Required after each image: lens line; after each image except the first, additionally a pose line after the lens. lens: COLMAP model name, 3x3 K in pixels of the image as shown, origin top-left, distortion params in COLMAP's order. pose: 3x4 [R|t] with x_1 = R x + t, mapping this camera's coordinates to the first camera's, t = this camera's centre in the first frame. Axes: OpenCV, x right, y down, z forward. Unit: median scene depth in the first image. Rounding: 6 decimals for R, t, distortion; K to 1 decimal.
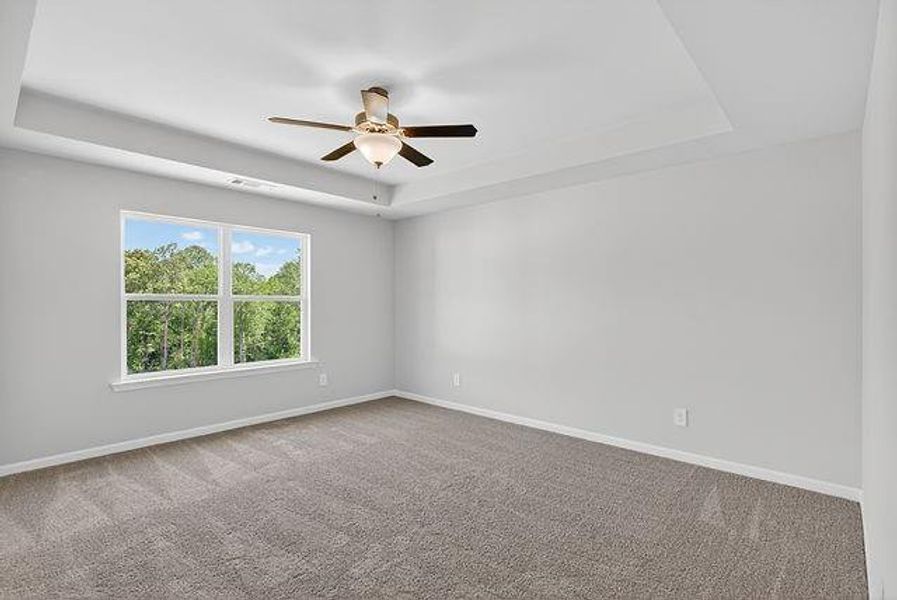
lens RADIAL K [[427.4, 0, 448.5], [0, 427.4, 300.0], [0, 0, 1]] dist [-0.000381, -0.000857]
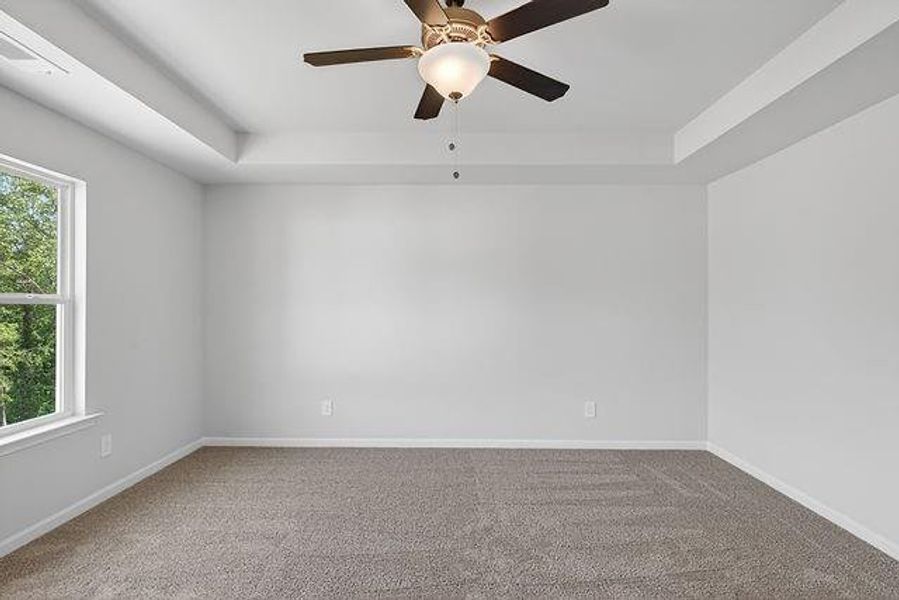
lens RADIAL K [[428.4, 0, 449.5], [0, 428.4, 300.0], [0, 0, 1]] dist [-0.000381, -0.000857]
pose [[0.743597, 0.008210, 0.668577, -0.343118], [-0.006858, 0.999966, -0.004652, -0.004073], [-0.668592, -0.001126, 0.743628, 0.293382]]
